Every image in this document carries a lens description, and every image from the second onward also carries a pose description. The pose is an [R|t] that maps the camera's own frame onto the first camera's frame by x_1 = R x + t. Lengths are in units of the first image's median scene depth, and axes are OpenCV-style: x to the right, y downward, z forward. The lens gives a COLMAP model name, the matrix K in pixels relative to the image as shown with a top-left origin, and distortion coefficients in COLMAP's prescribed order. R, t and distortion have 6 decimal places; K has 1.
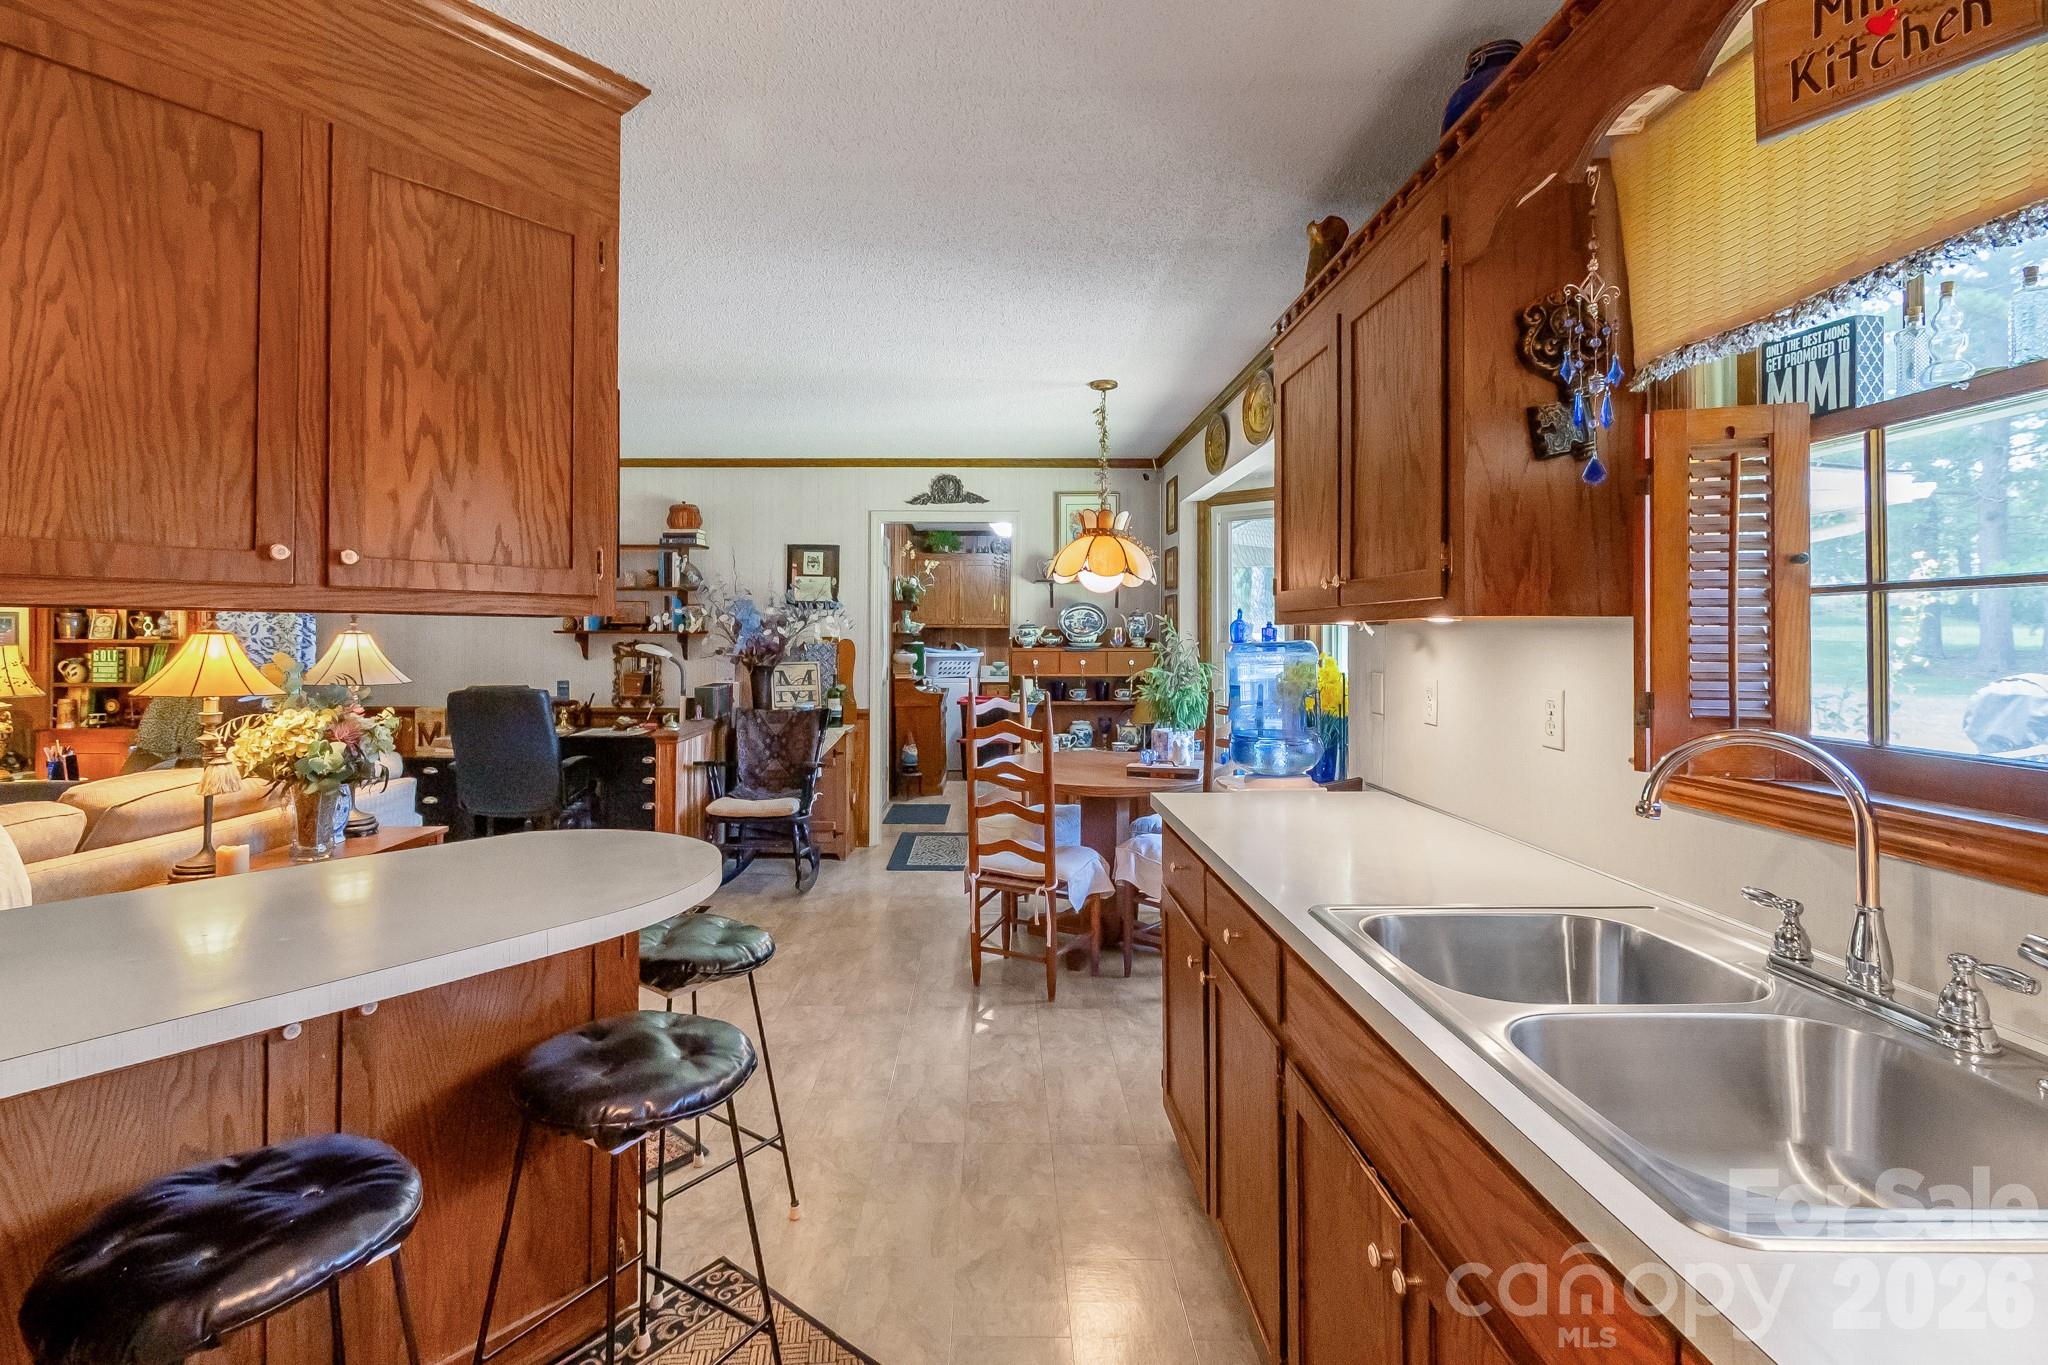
lens RADIAL K [[931.0, 0, 975.7], [0, 931.0, 628.1], [0, 0, 1]] dist [0.001404, -0.001350]
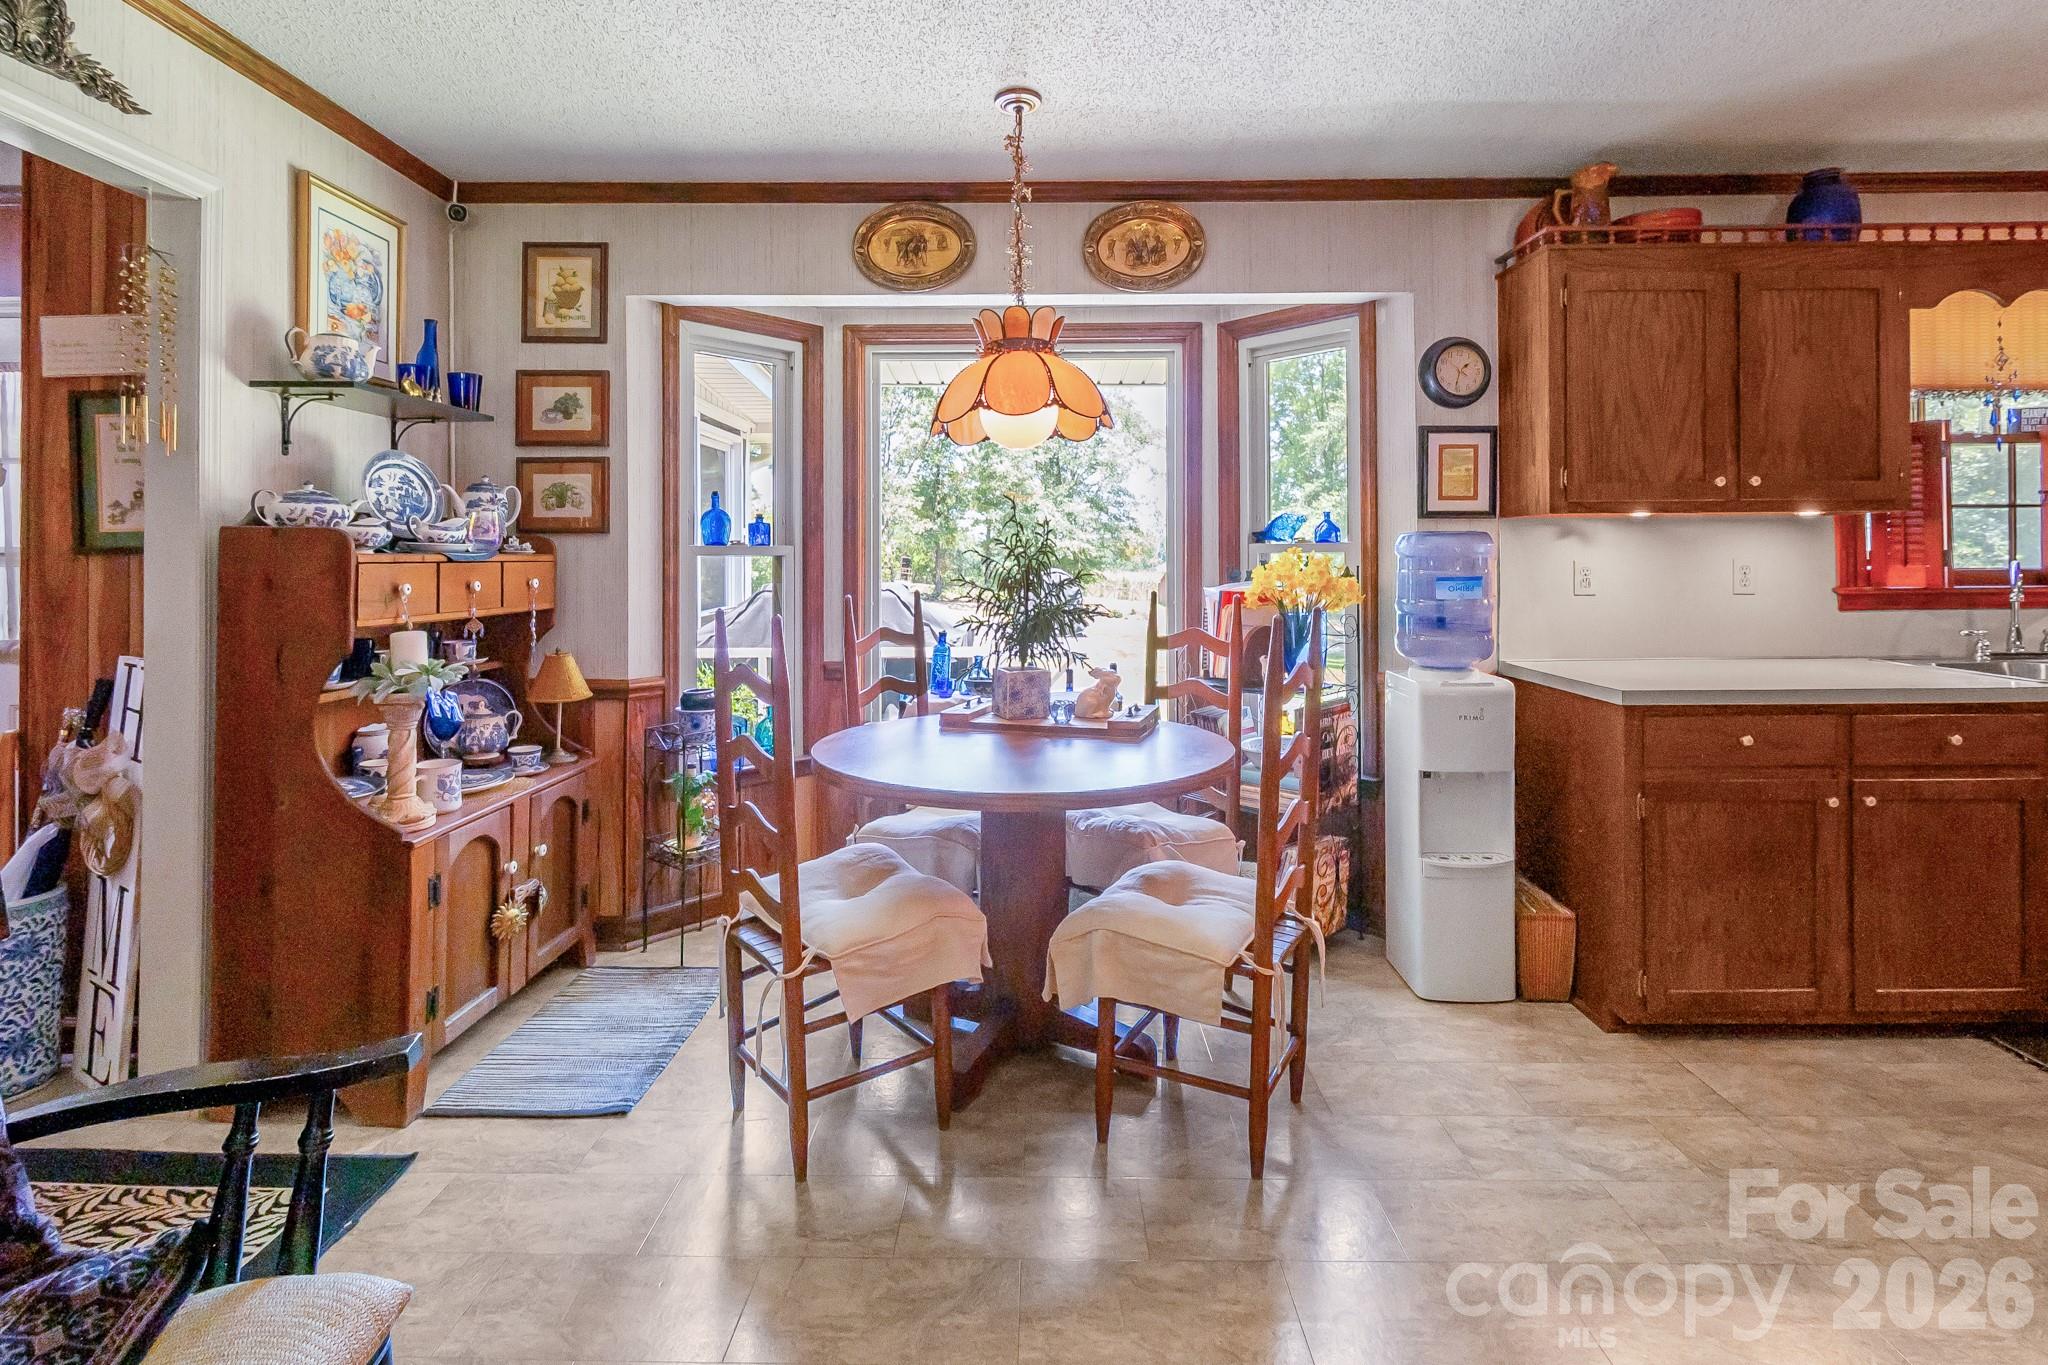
lens RADIAL K [[969.2, 0, 1030.9], [0, 969.2, 540.2], [0, 0, 1]] dist [-0.000821, -0.000190]
pose [[0.000029, 0.018464, 0.999830, -0.610803], [-0.003692, 0.999823, -0.018464, 0.038490], [-0.999993, -0.003691, 0.000098, 1.257118]]
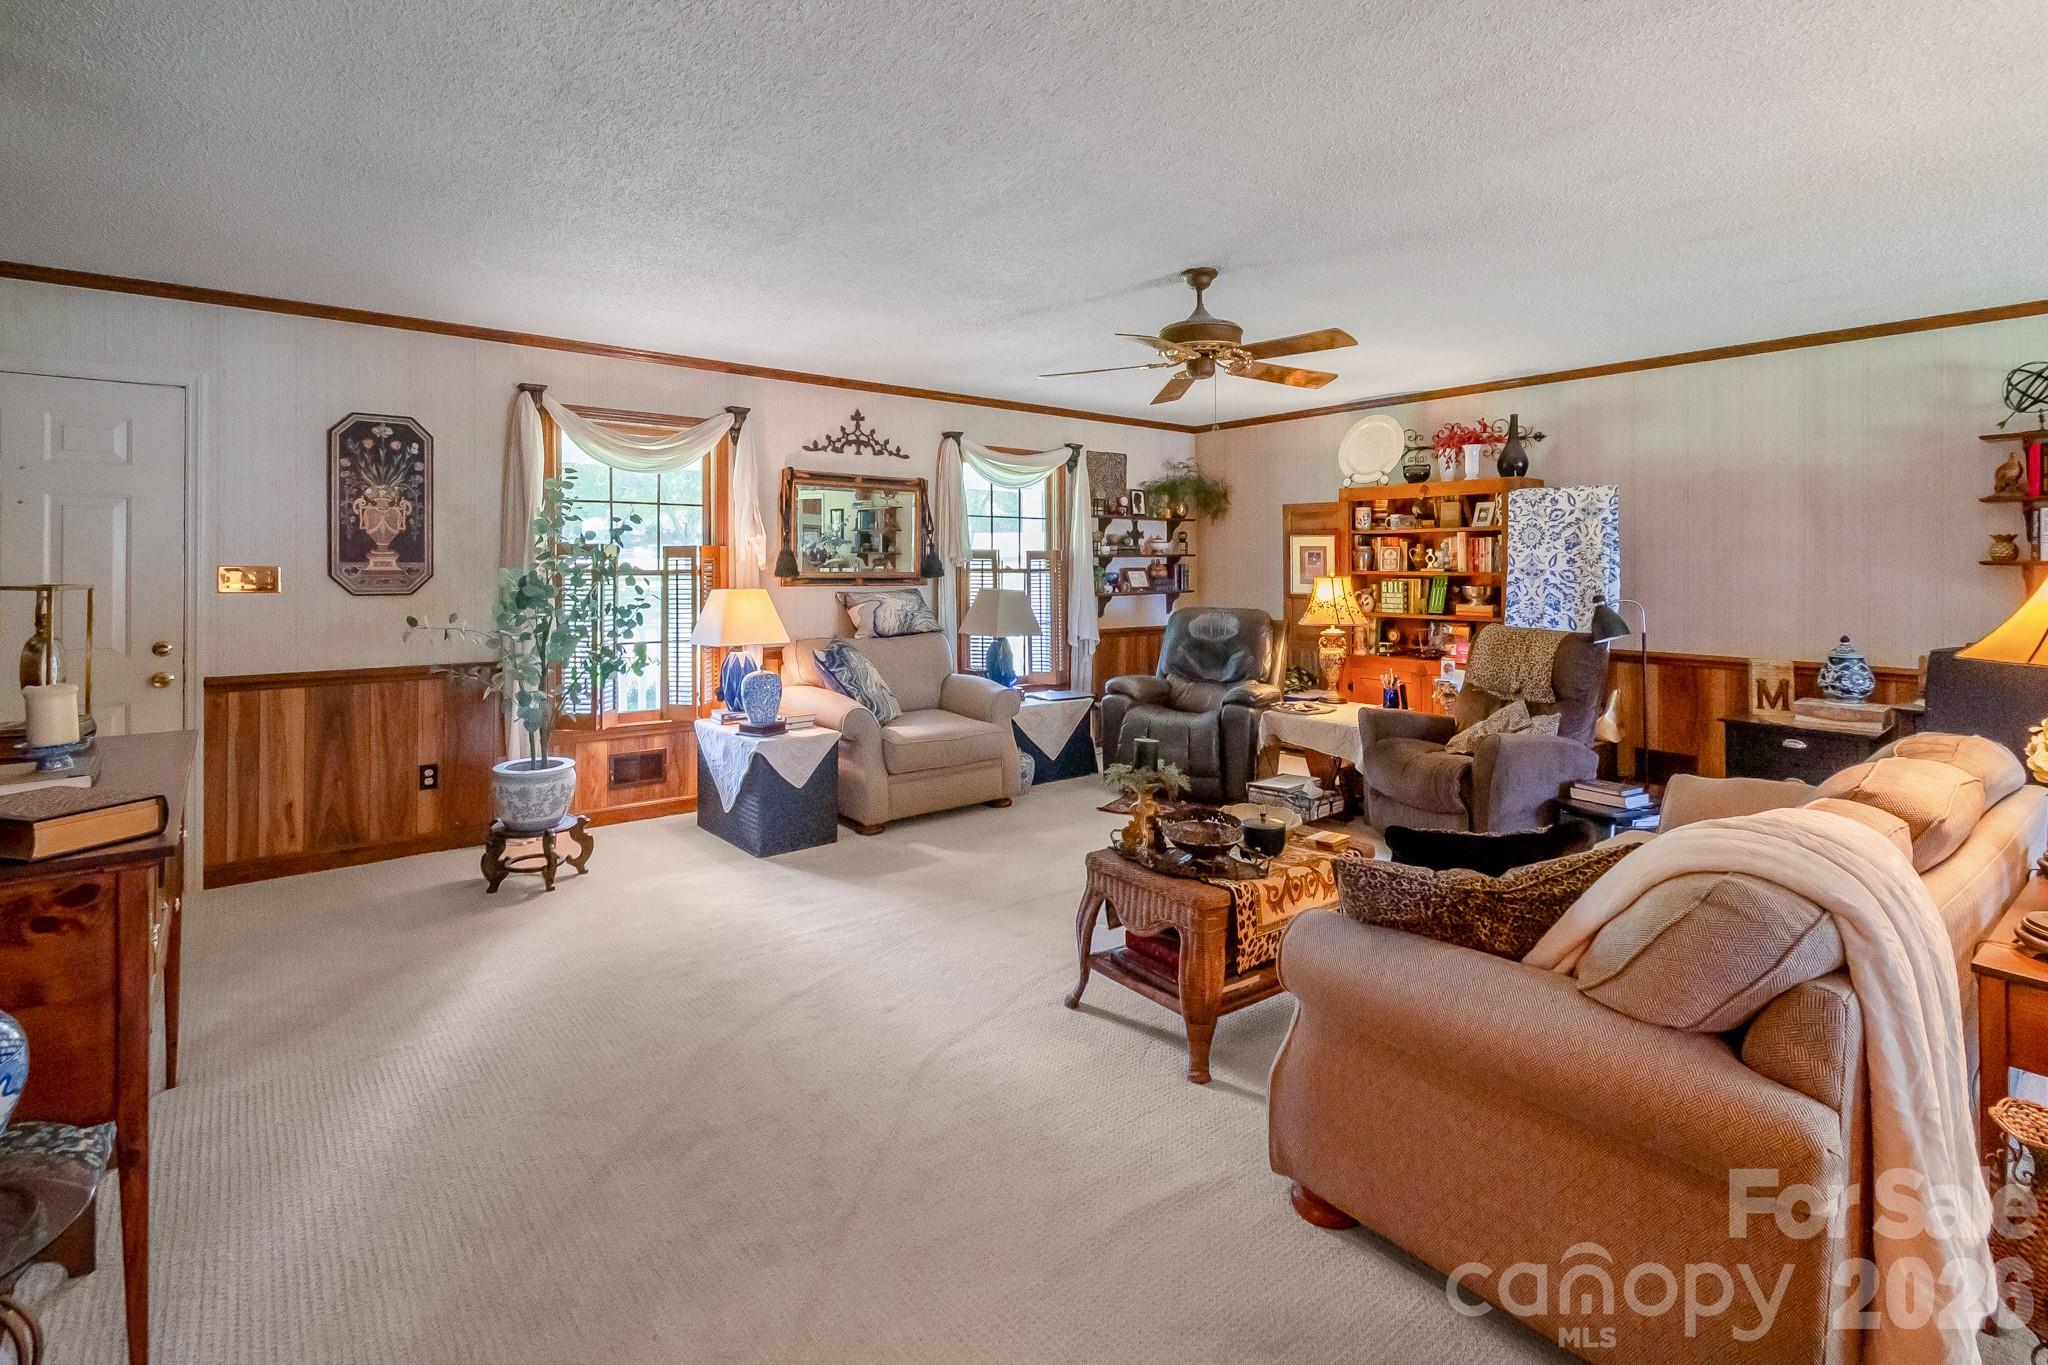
lens RADIAL K [[956.7, 0, 1049.5], [0, 956.7, 564.4], [0, 0, 1]] dist [0.002742, 0.000109]
pose [[0.643370, -0.001743, -0.765553, -0.619913], [0.006477, 0.999974, 0.003166, -0.003203], [0.765528, -0.006995, 0.643365, 0.034654]]
